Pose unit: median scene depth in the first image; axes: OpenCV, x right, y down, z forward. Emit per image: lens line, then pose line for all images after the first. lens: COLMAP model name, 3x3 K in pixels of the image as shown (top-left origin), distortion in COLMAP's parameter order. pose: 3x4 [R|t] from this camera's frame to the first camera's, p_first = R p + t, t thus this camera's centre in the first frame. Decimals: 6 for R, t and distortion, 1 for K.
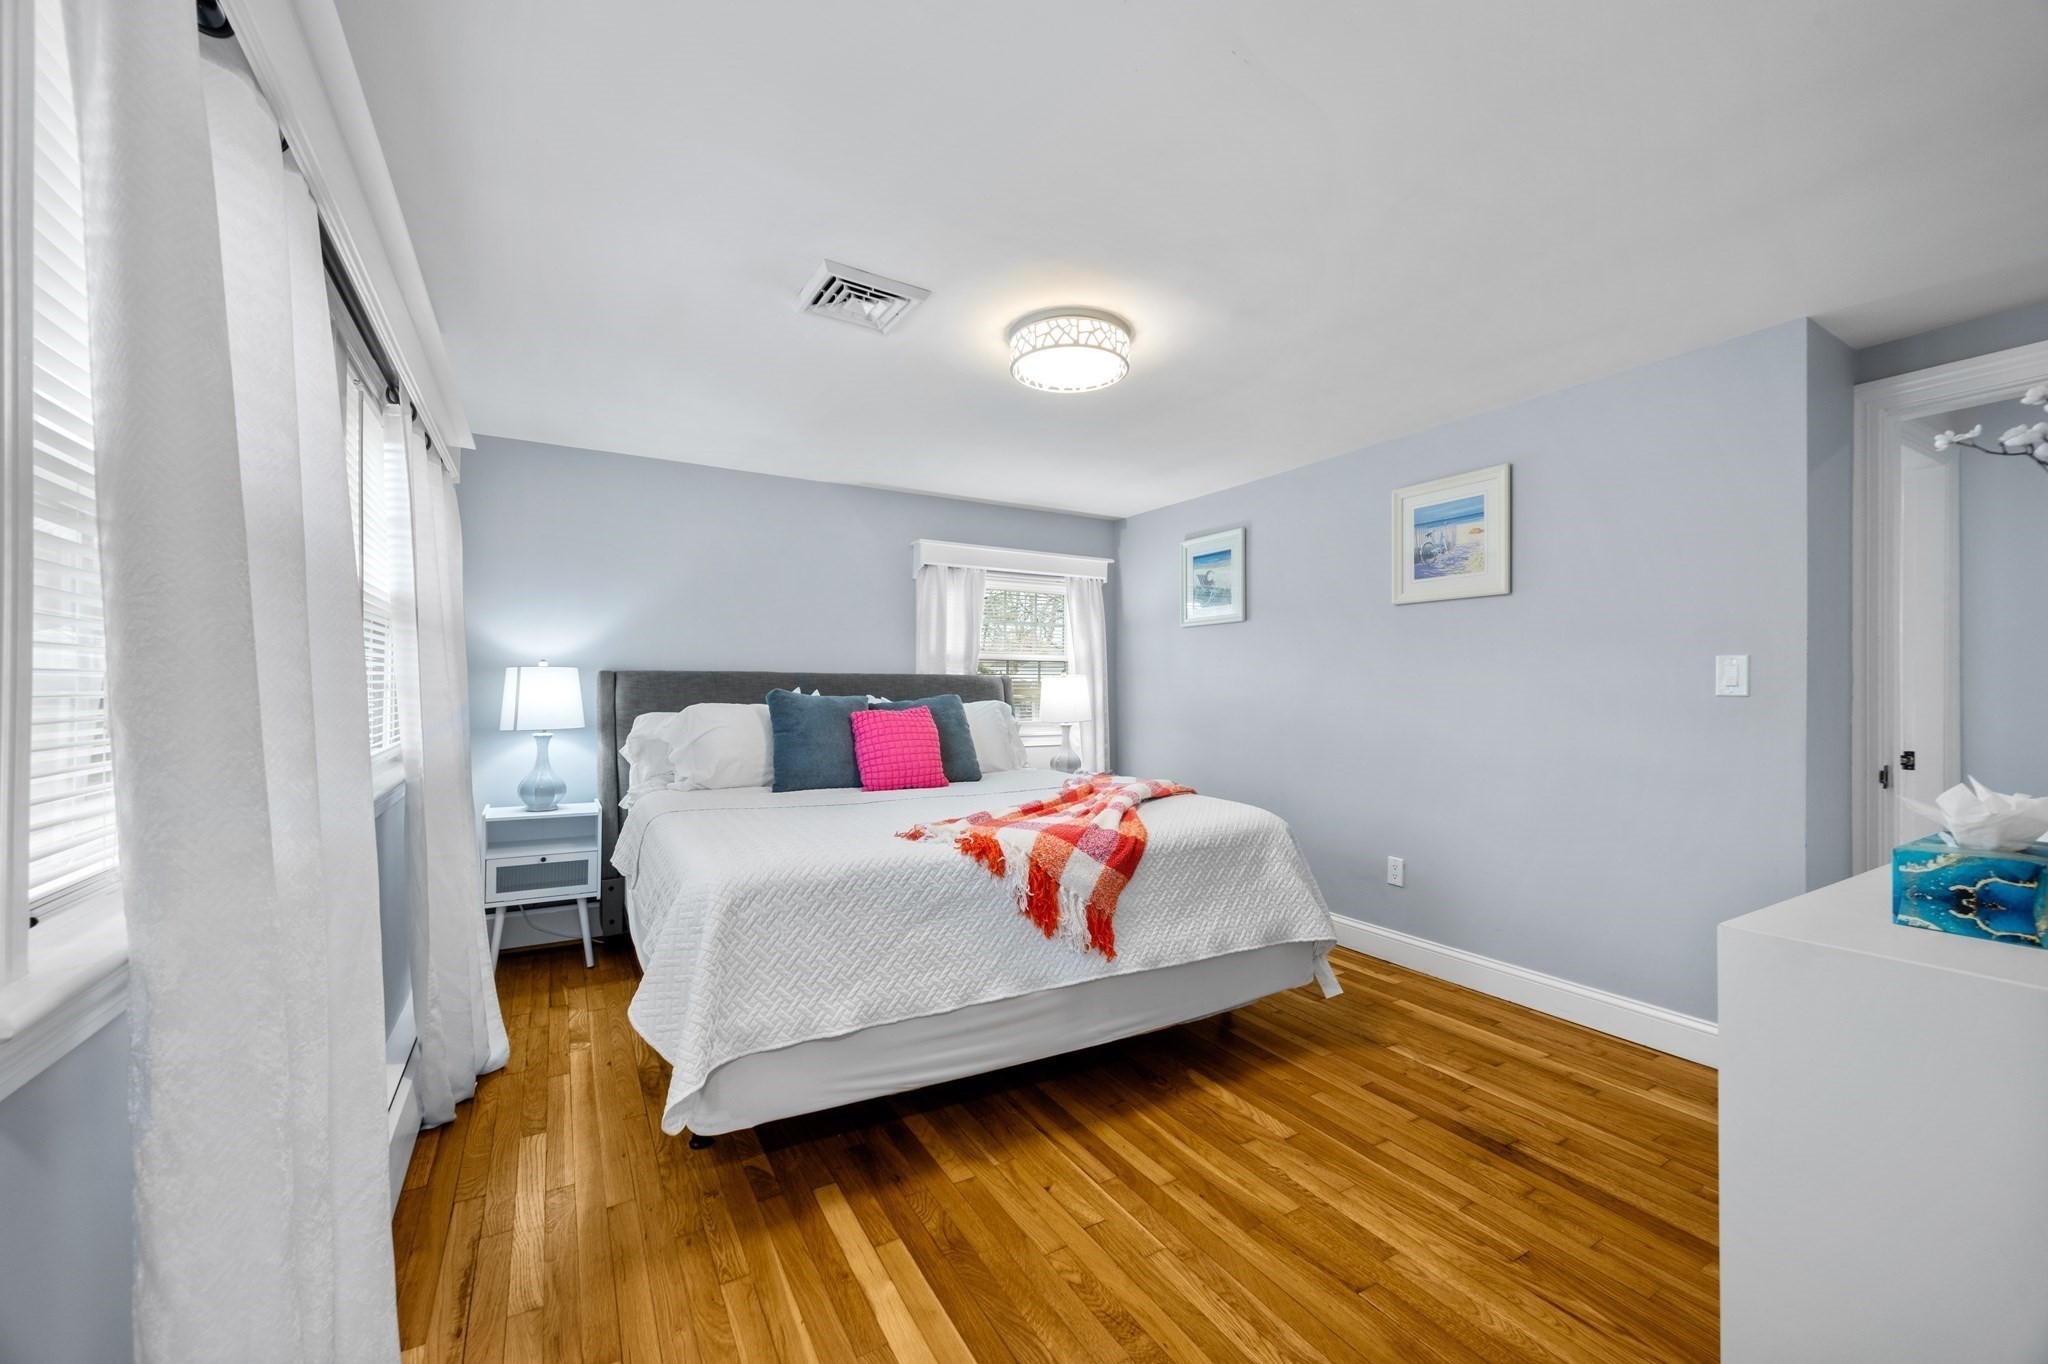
lens RADIAL K [[803.6, 0, 1034.0], [0, 803.6, 684.6], [0, 0, 1]] dist [-0.000881, -0.000497]
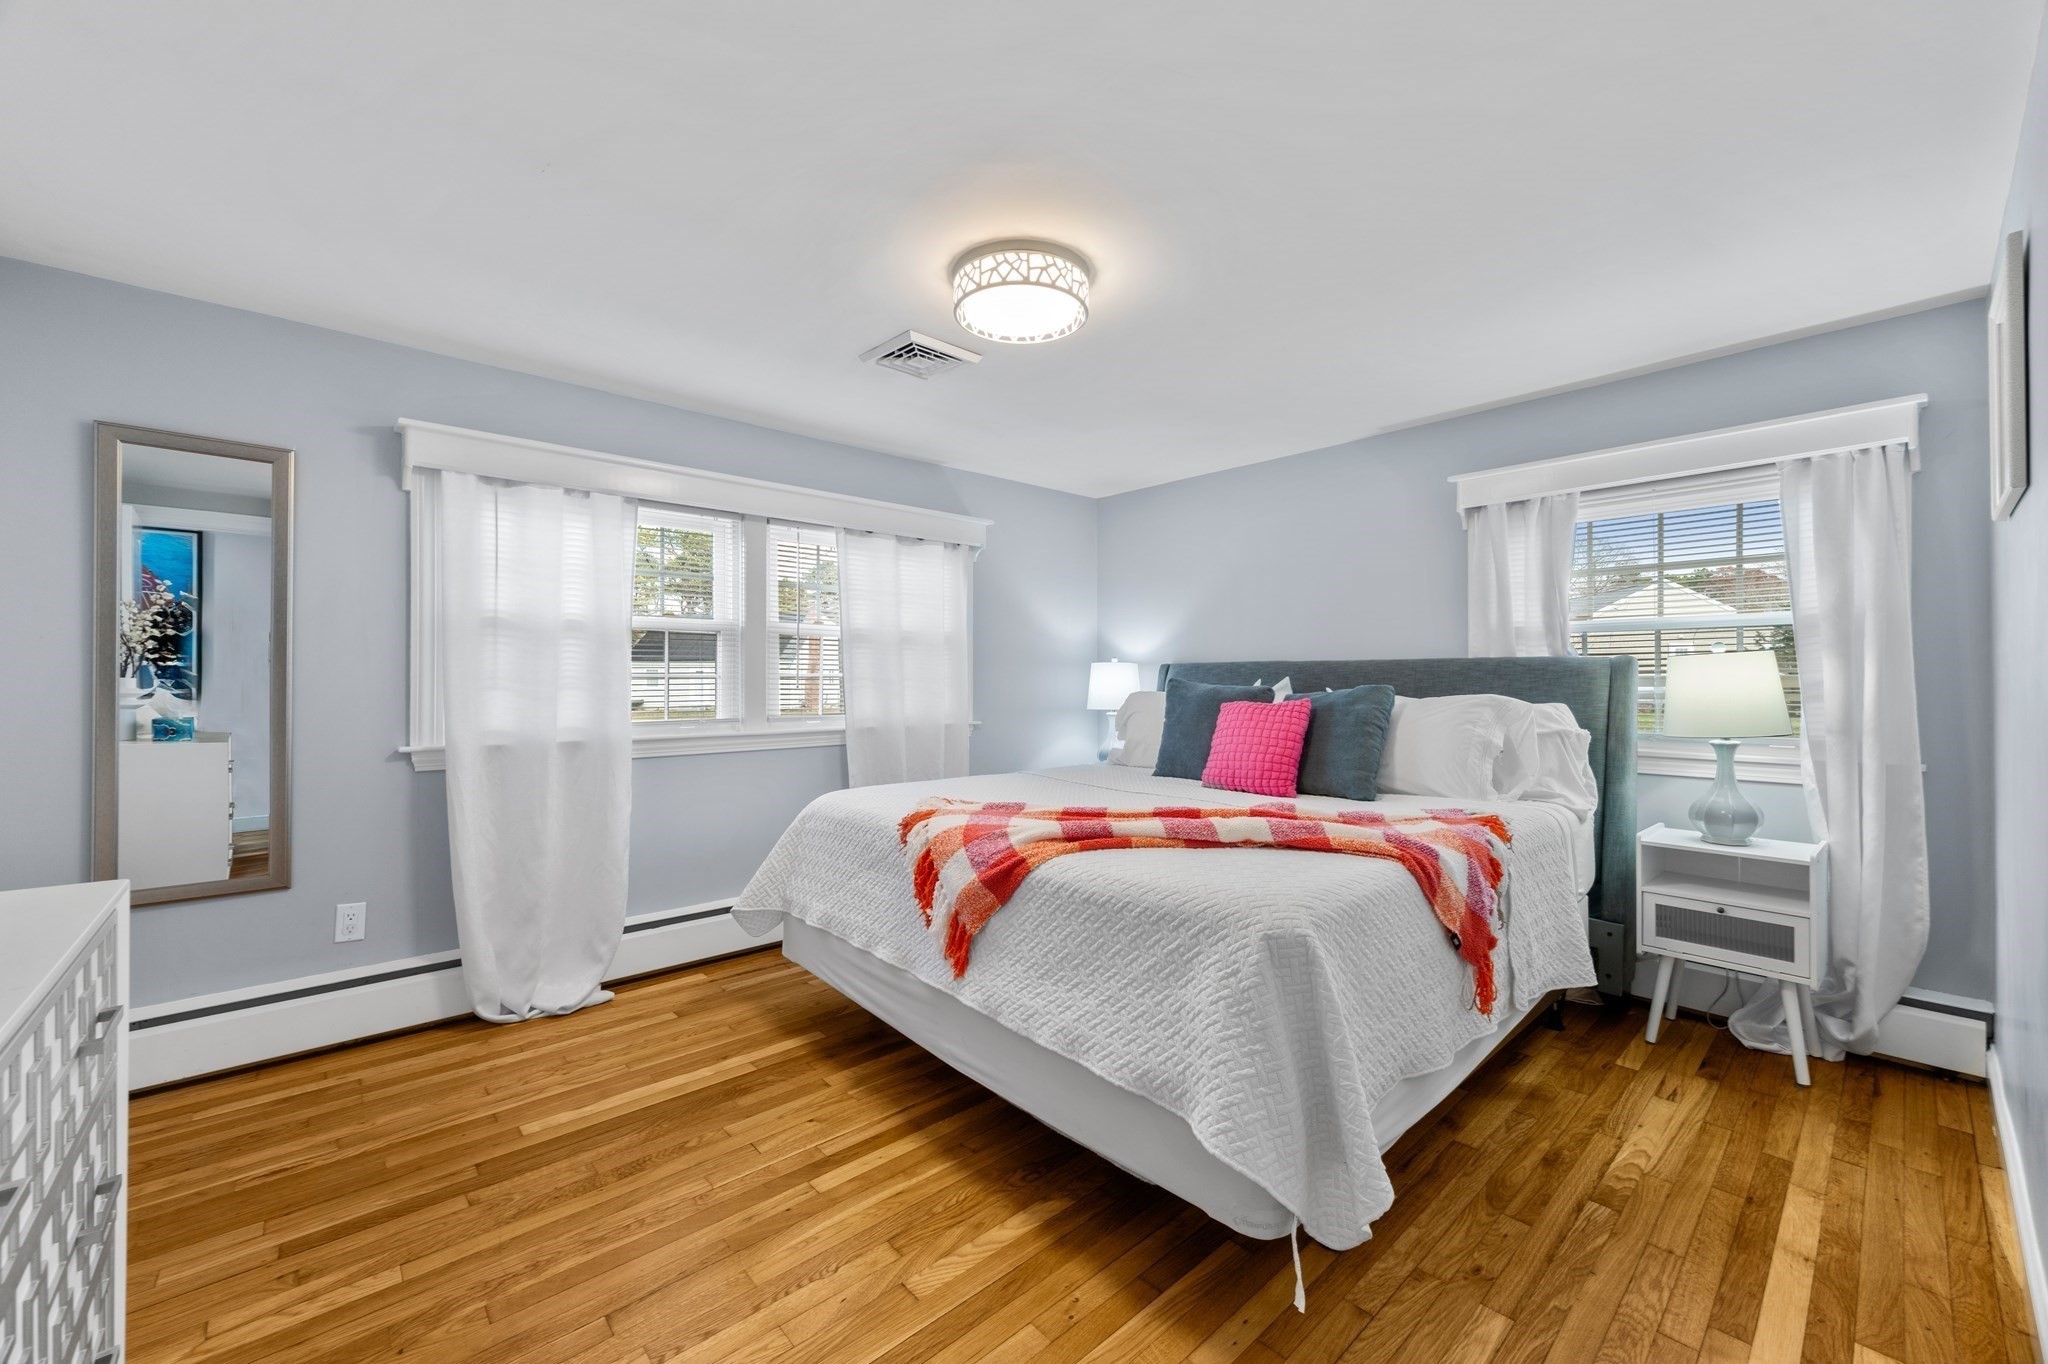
lens RADIAL K [[803.6, 0, 1029.9], [0, 803.6, 678.6], [0, 0, 1]] dist [-0.000881, -0.000497]
pose [[0.193901, -0.004994, -0.981008, 0.962547], [0.004901, 0.999979, -0.004122, 0.013613], [0.981009, -0.004009, 0.193922, 0.884983]]
